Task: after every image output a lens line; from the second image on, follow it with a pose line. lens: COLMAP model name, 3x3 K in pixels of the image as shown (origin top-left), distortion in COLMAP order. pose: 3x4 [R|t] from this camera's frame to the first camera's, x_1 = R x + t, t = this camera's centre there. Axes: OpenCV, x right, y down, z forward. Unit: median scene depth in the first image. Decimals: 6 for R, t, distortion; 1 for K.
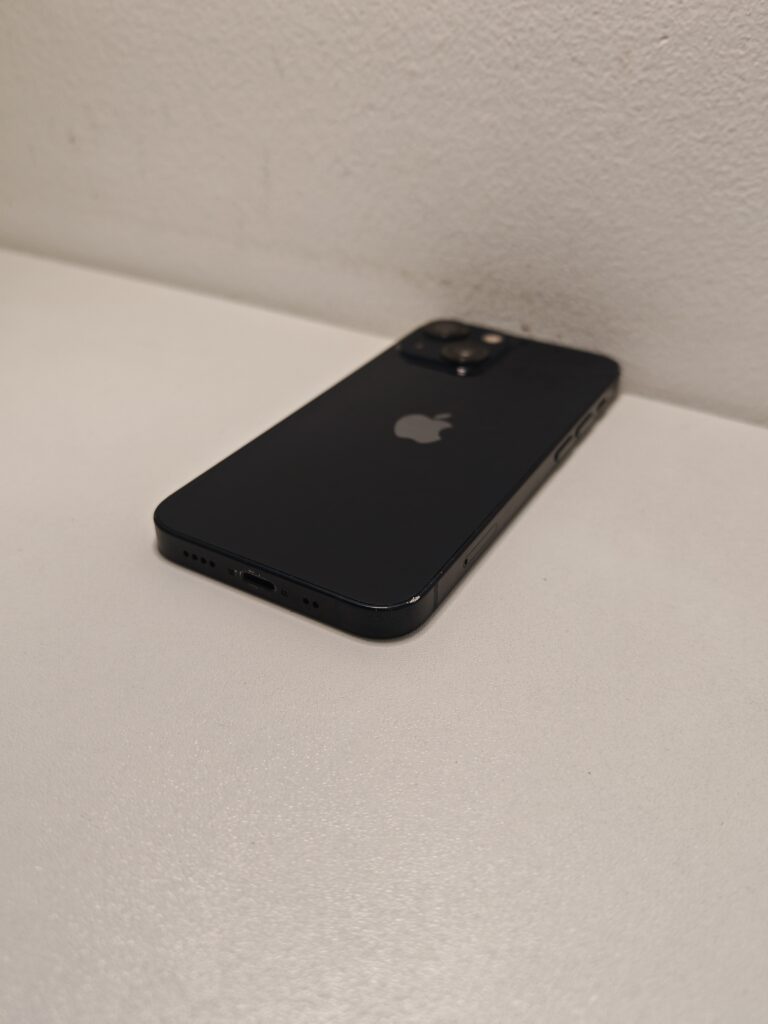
lens RADIAL K [[922.5, 0, 384.0], [0, 922.5, 512.0], [0, 0, 1]] dist [-0.072208, 0.054185]
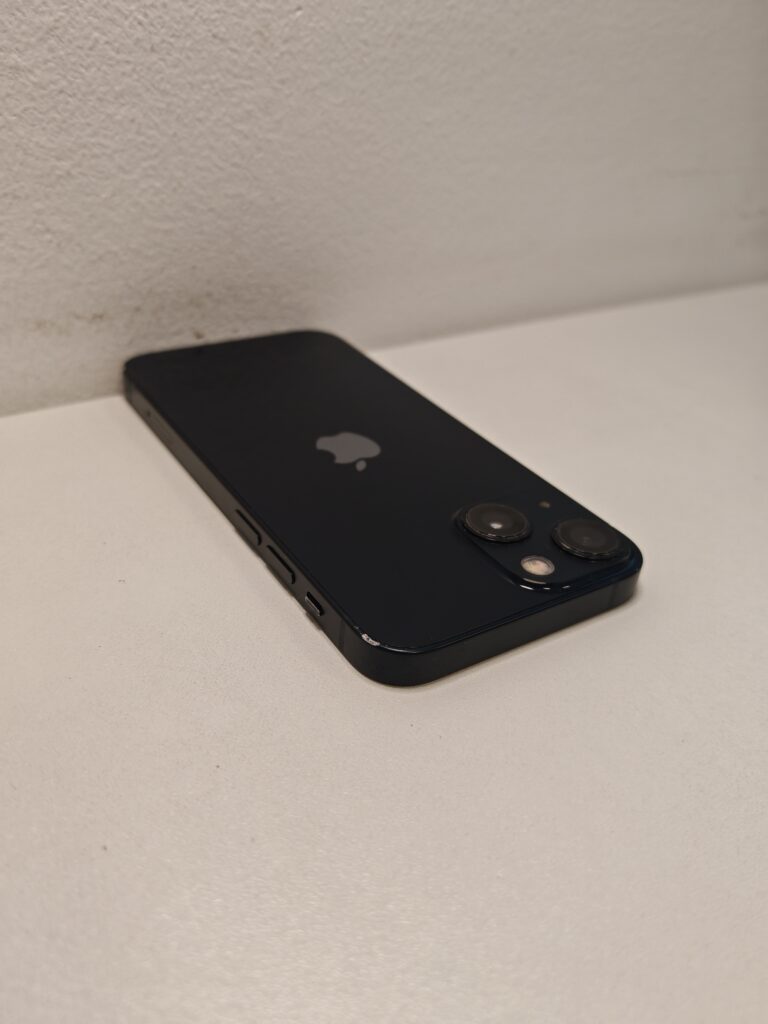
lens RADIAL K [[922.5, 0, 384.0], [0, 922.5, 512.0], [0, 0, 1]] dist [-0.072208, 0.054185]
pose [[0.447175, -0.451956, 0.771861, -0.637434], [0.425609, 0.866510, 0.260801, -0.242077], [-0.786696, 0.211887, 0.579838, 0.423728]]
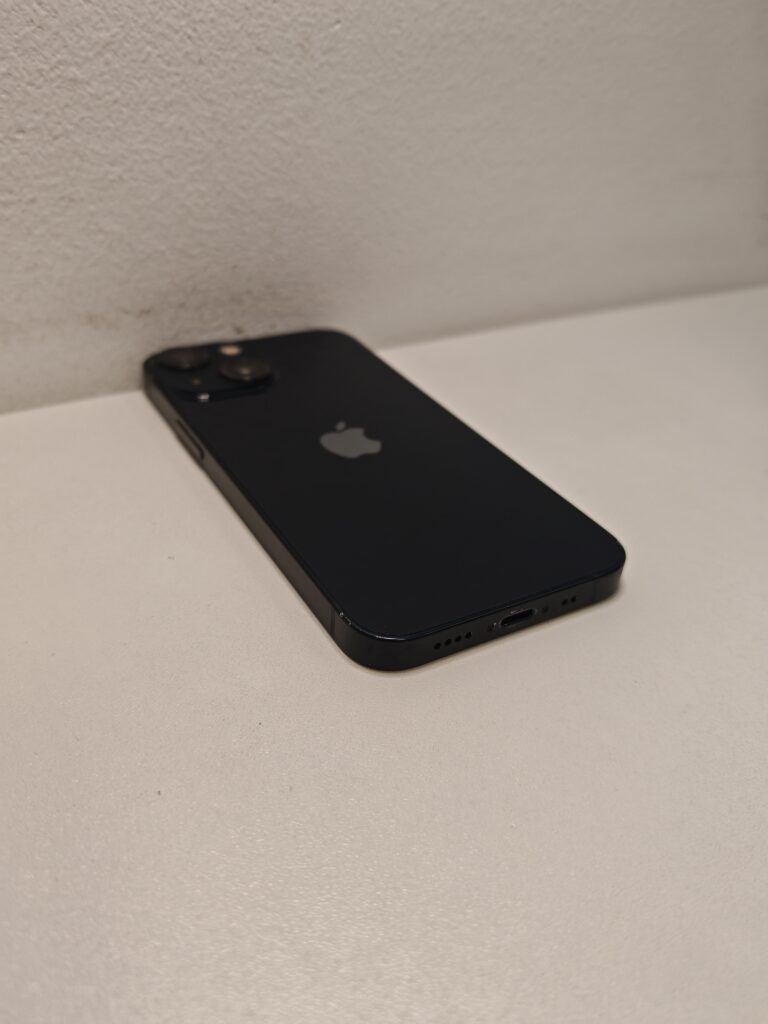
lens RADIAL K [[922.5, 0, 384.0], [0, 922.5, 512.0], [0, 0, 1]] dist [-0.072208, 0.054185]
pose [[0.475047, -0.451850, 0.755091, -0.684440], [0.419924, 0.870493, 0.256722, -0.253664], [-0.773301, 0.195126, 0.603267, 0.393666]]
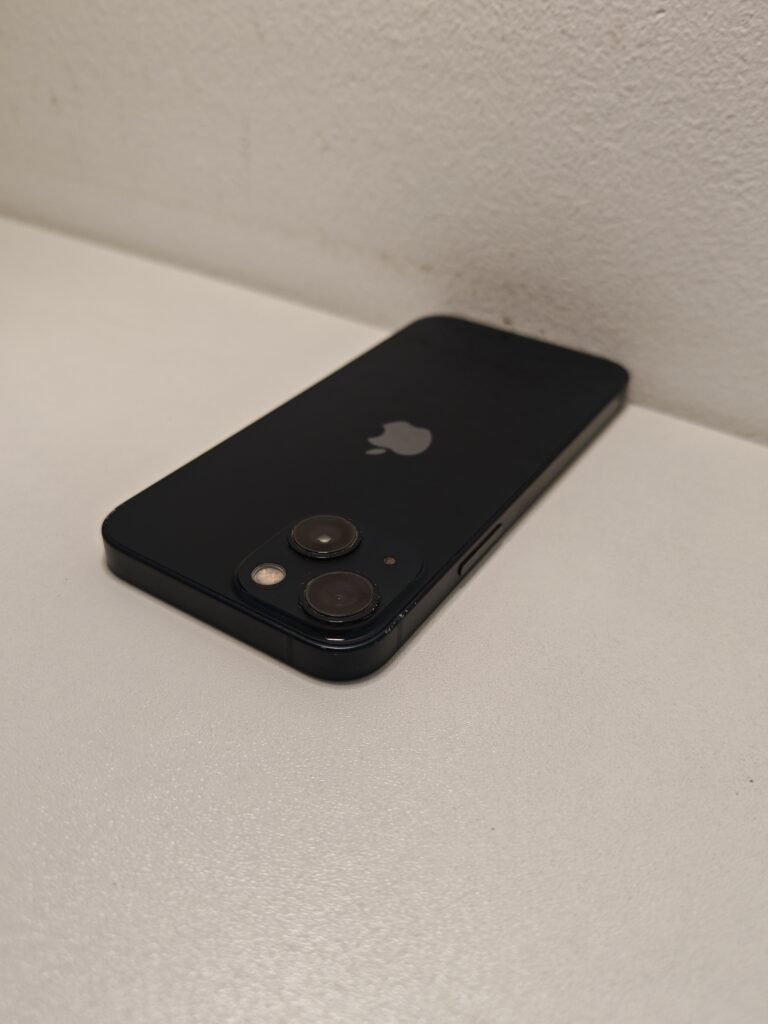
lens RADIAL K [[927.8, 0, 381.4], [0, 927.8, 514.1], [0, 0, 1]] dist [-0.074837, 0.056740]
pose [[0.997911, 0.051134, -0.039494, 0.085163], [-0.049812, 0.998188, 0.033755, -0.034179], [0.041148, -0.031717, 0.998650, 0.056738]]
